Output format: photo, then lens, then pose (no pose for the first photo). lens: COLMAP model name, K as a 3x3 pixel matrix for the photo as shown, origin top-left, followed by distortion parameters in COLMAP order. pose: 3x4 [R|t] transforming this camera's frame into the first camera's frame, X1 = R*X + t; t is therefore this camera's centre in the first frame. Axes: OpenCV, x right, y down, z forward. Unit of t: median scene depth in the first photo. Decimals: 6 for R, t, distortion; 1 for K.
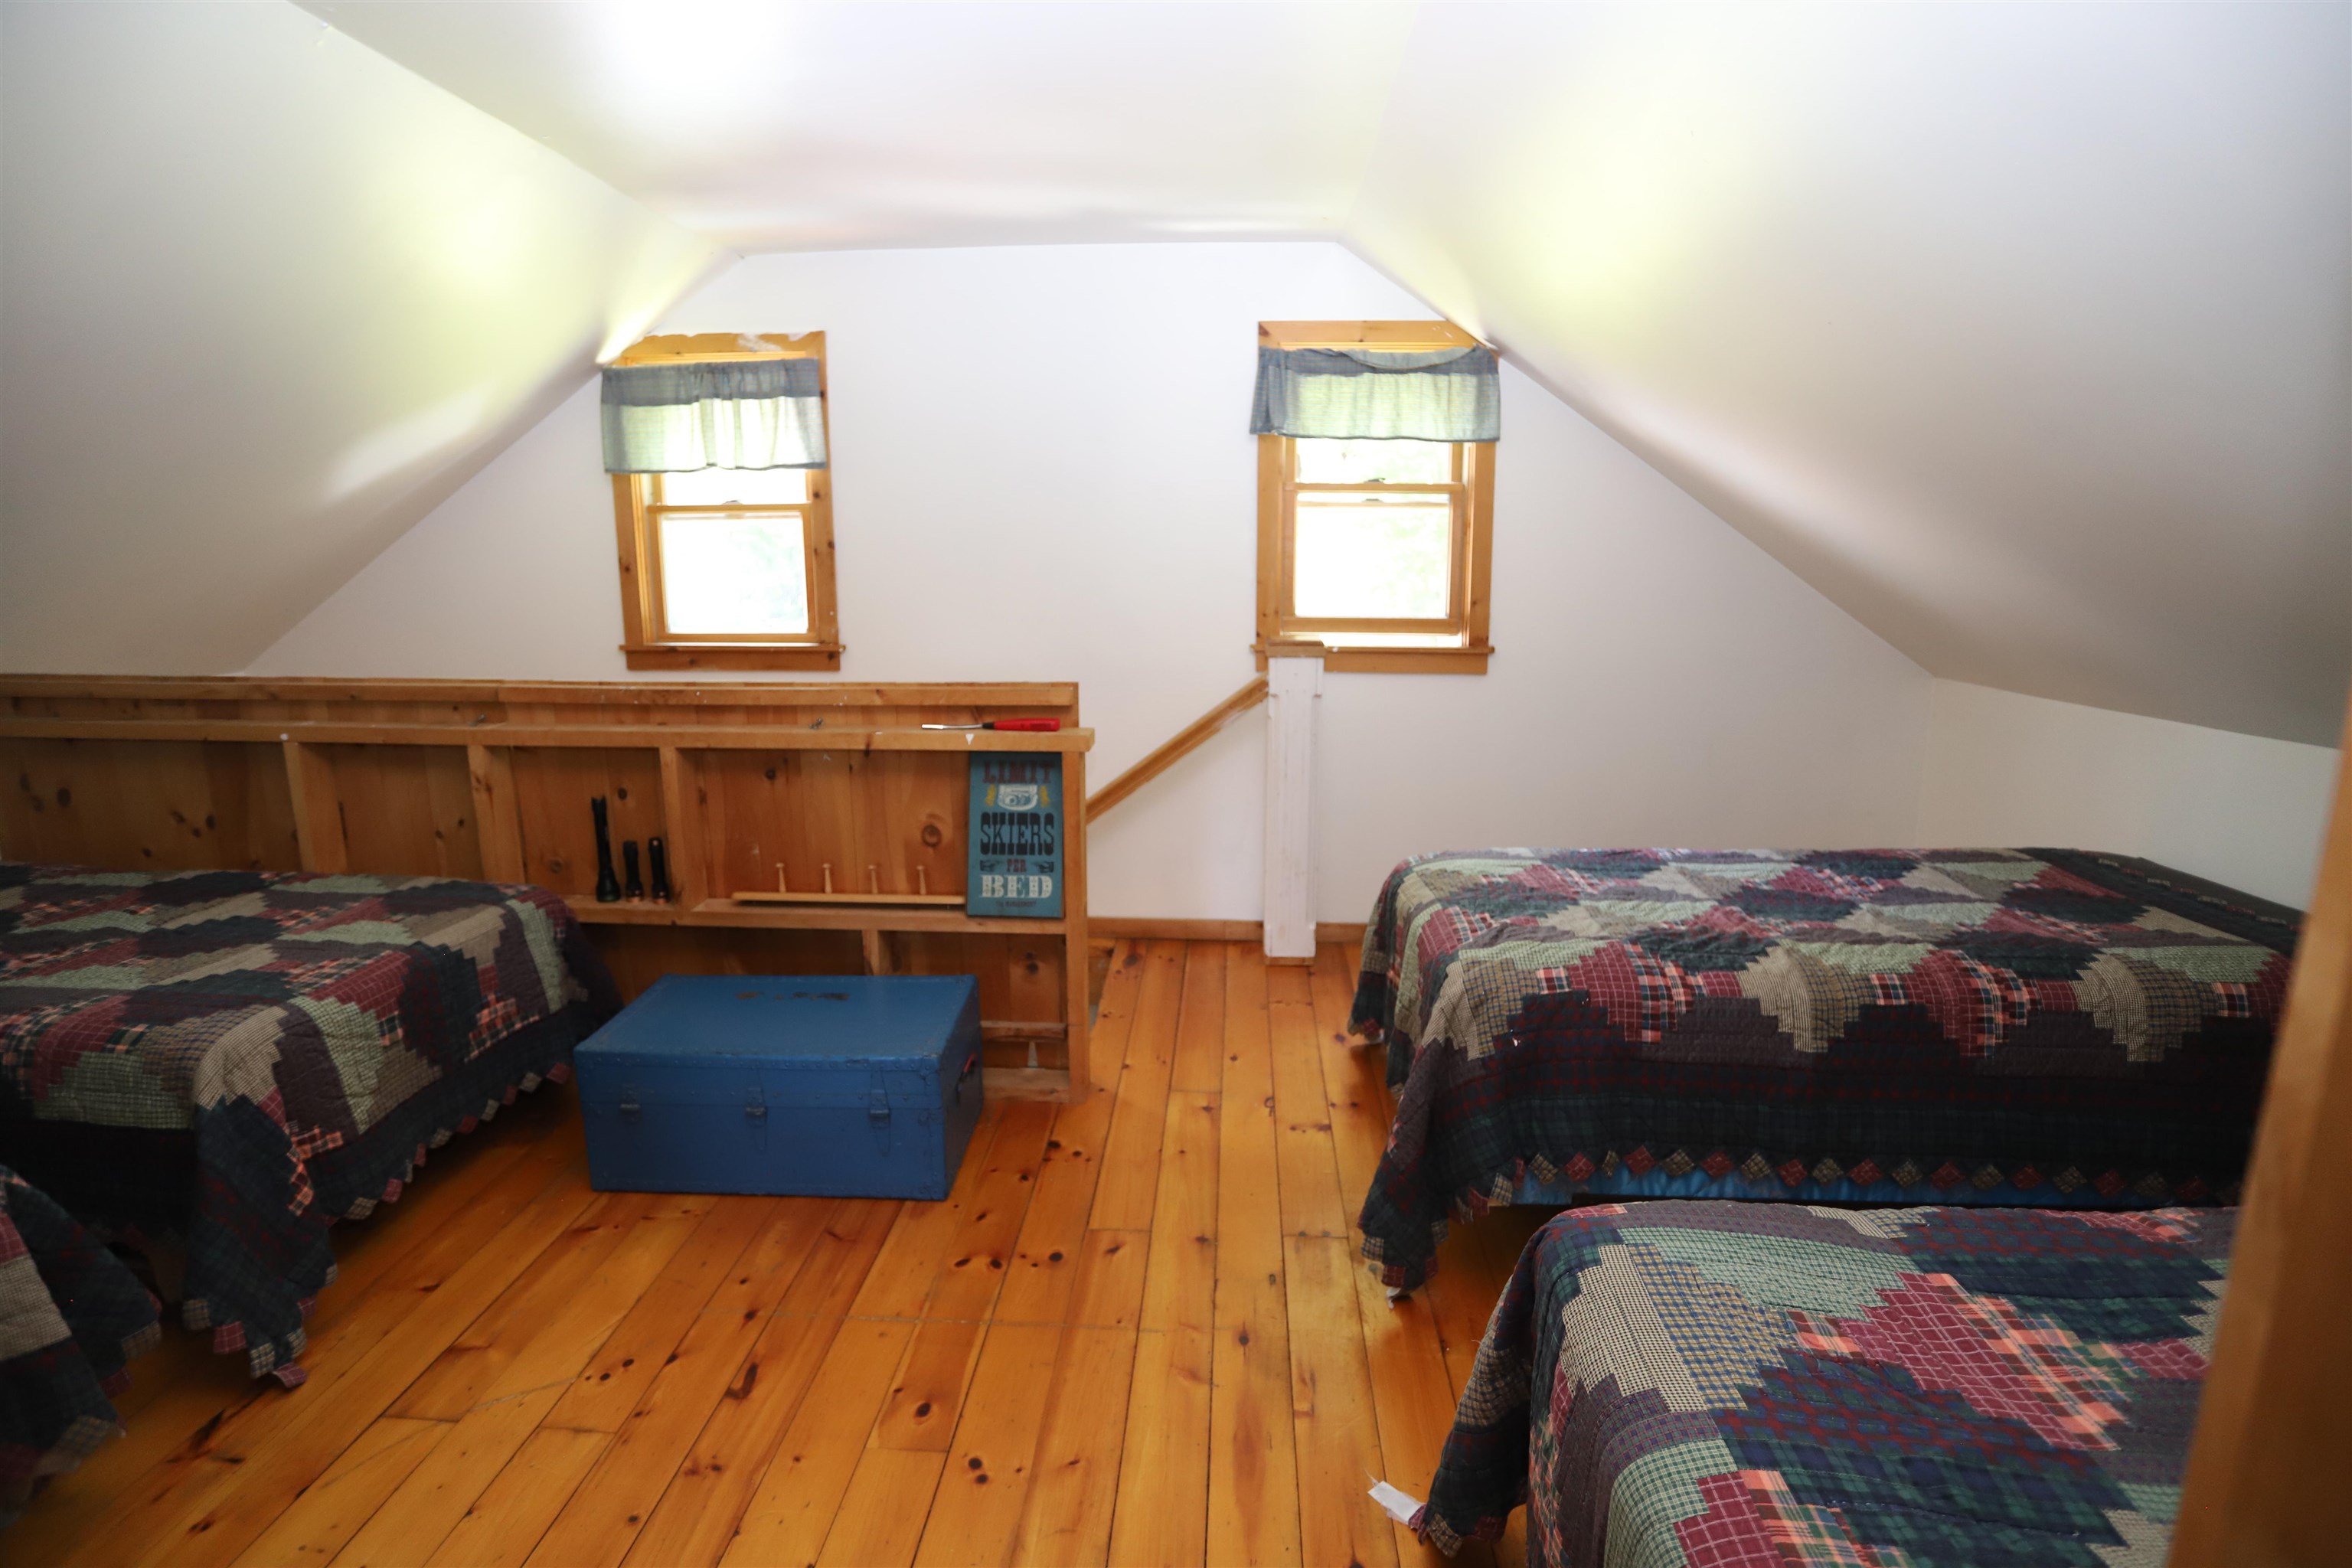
lens RADIAL K [[1142.6, 0, 1179.4], [0, 1142.6, 778.4], [0, 0, 1]] dist [-0.061882, 0.027380]
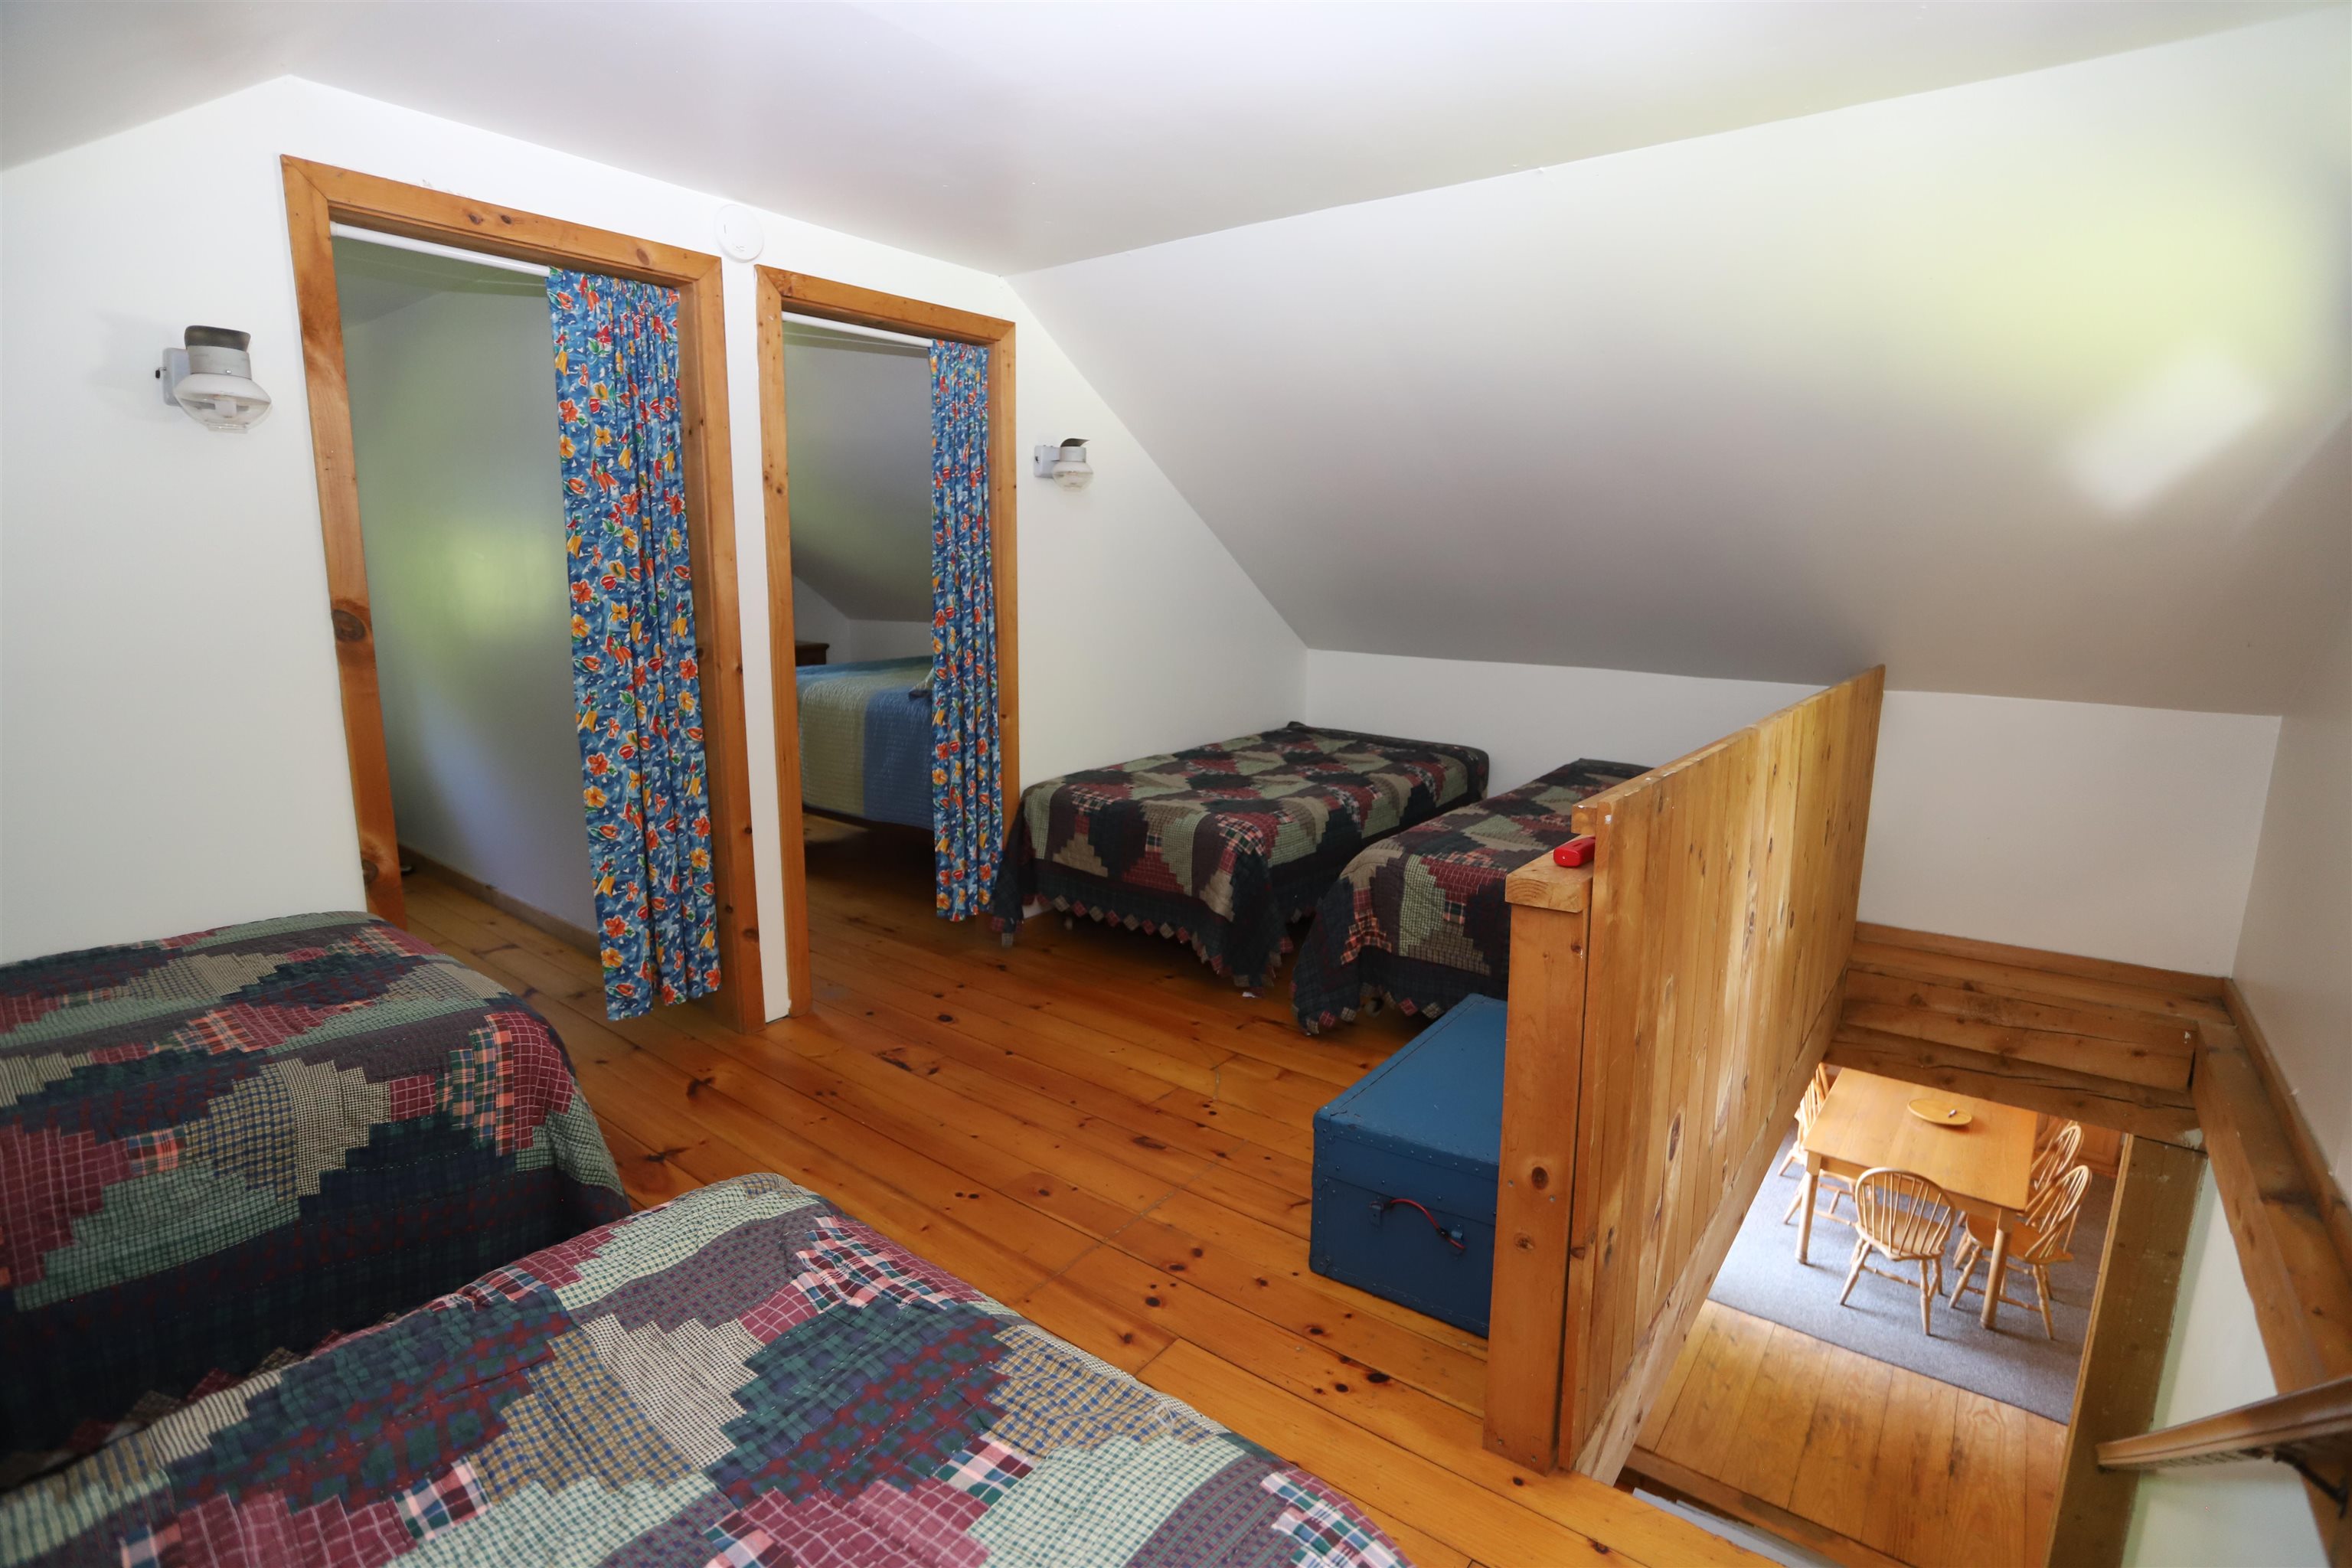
lens RADIAL K [[1142.6, 0, 1179.4], [0, 1142.6, 778.4], [0, 0, 1]] dist [-0.061882, 0.027380]
pose [[-0.571026, 0.142514, -0.808467, 0.457548], [-0.168159, 0.943628, 0.285112, -0.209385], [0.803524, 0.298758, -0.514871, 1.076436]]
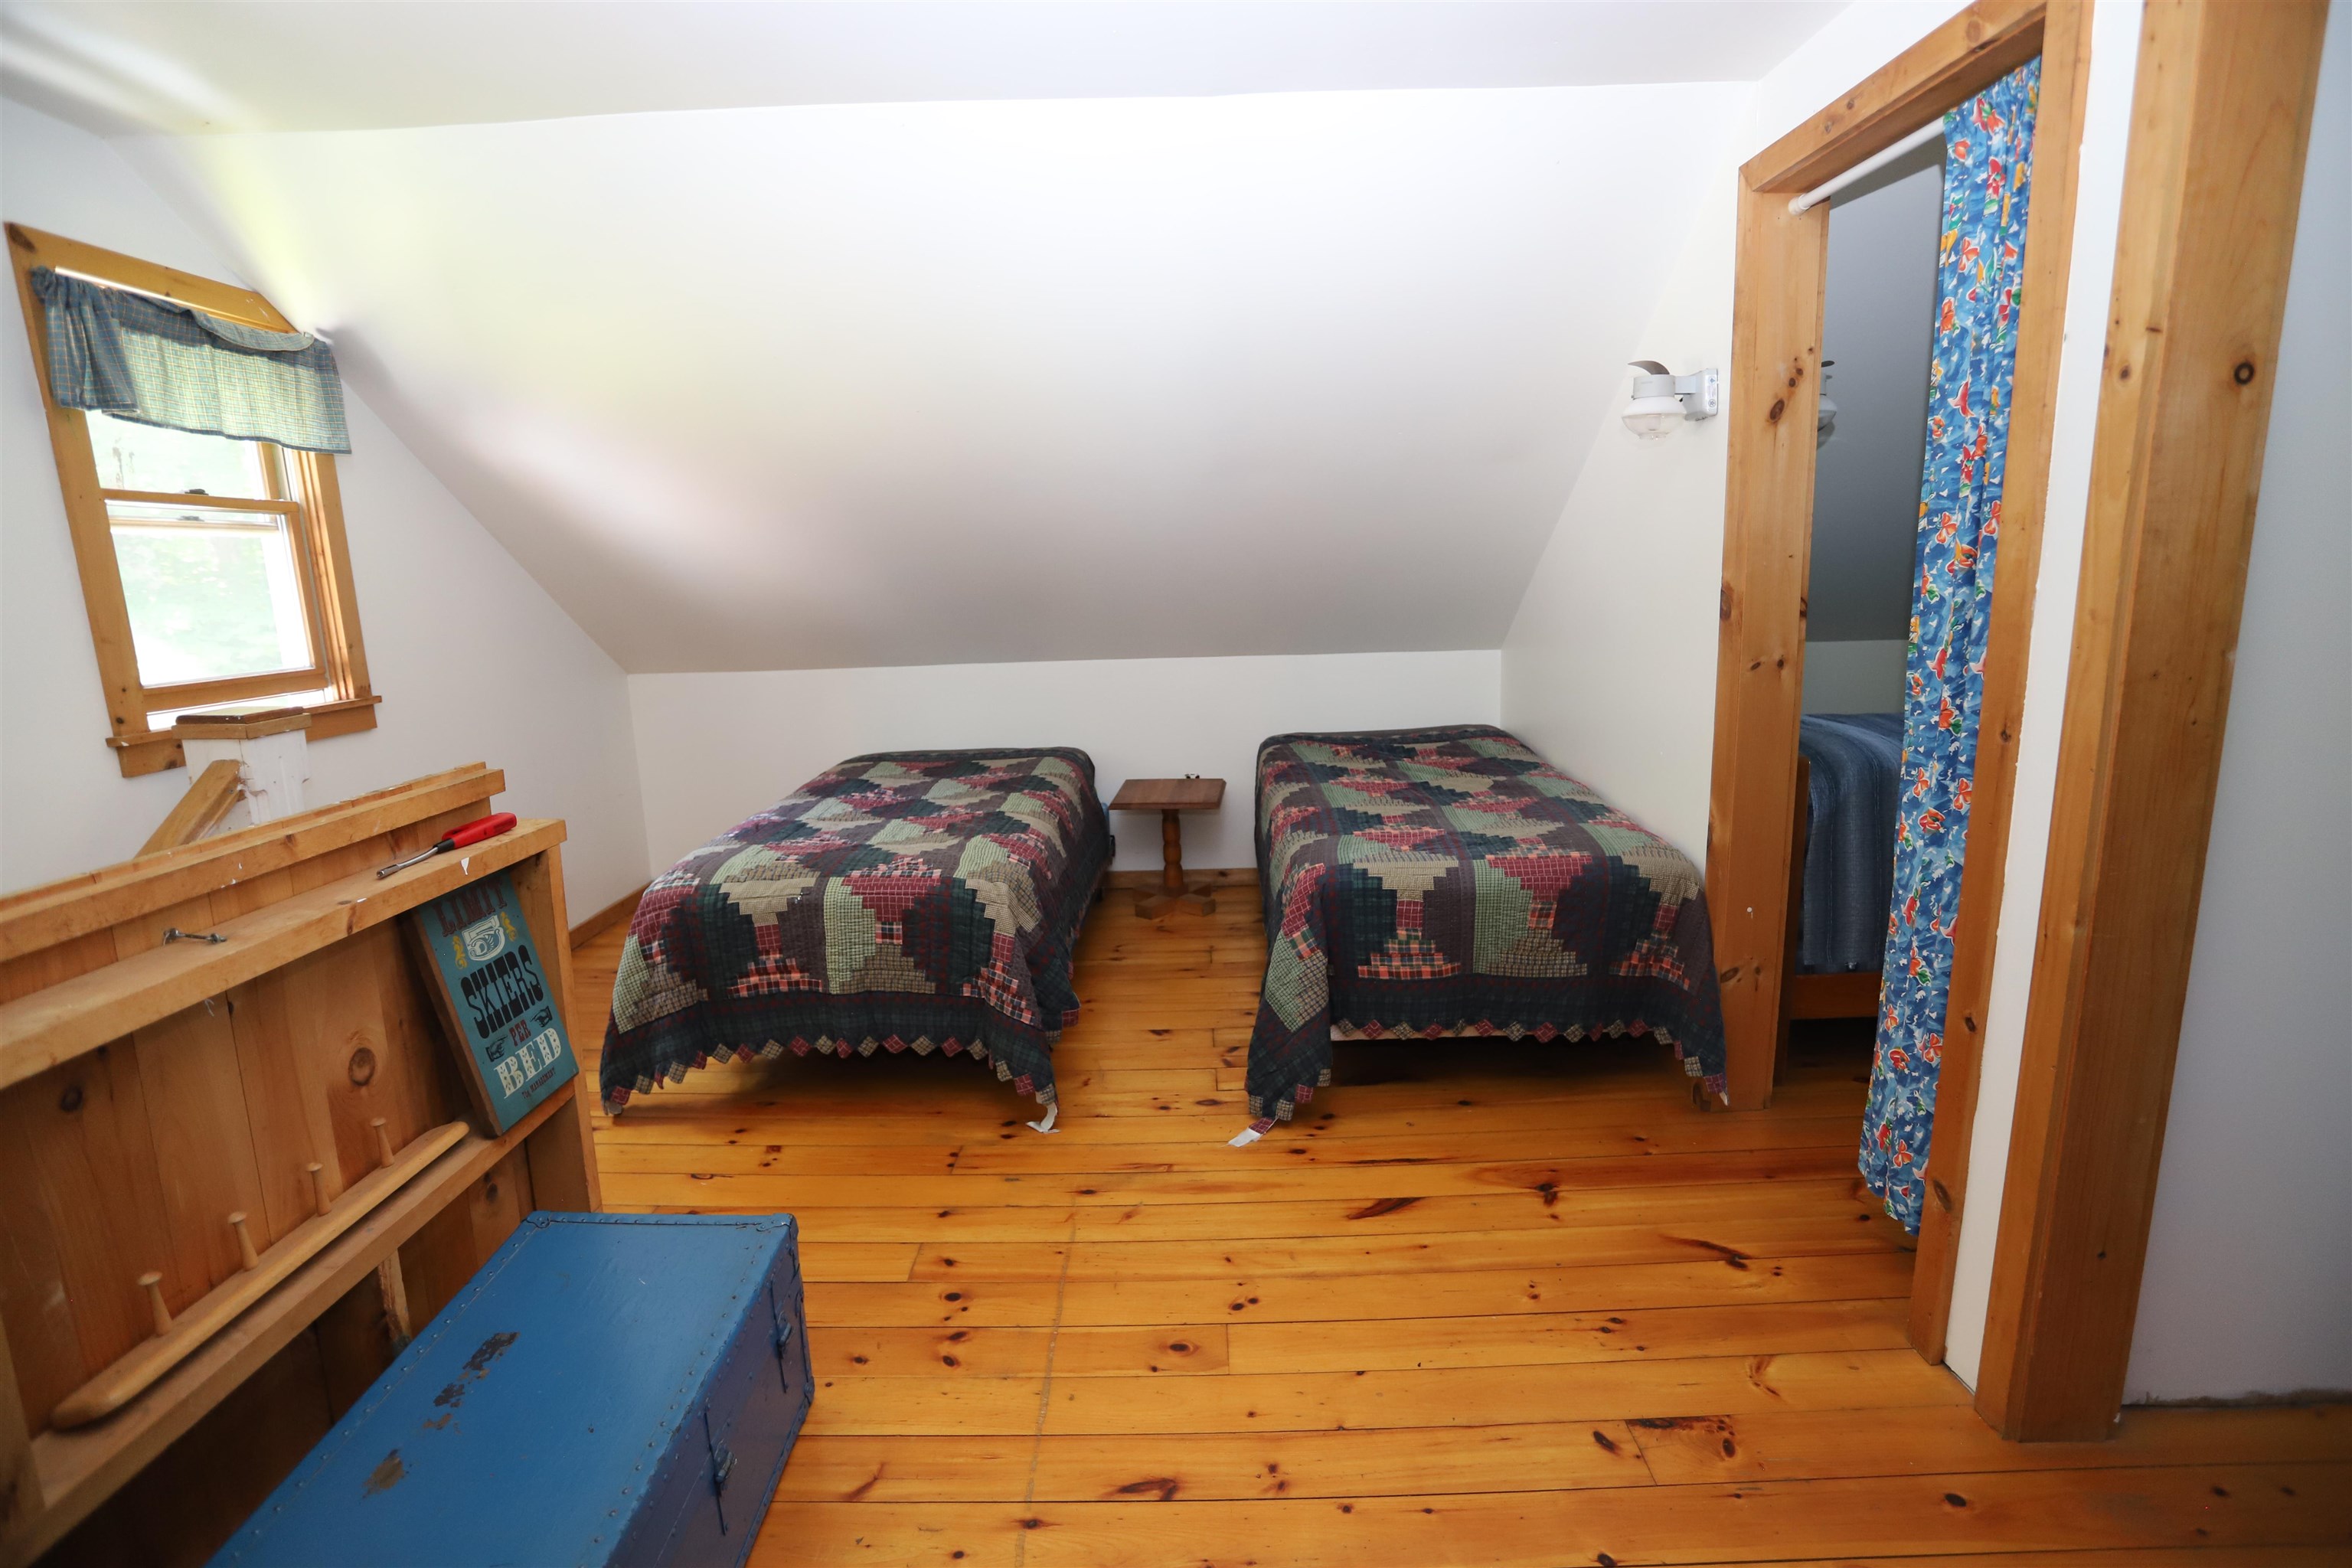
lens RADIAL K [[1142.6, 0, 1179.4], [0, 1142.6, 778.4], [0, 0, 1]] dist [-0.061882, 0.027380]
pose [[-0.036800, -0.185394, 0.981975, -0.764079], [0.220391, 0.956940, 0.188927, -0.106165], [-0.974717, 0.223371, 0.005644, 0.554166]]
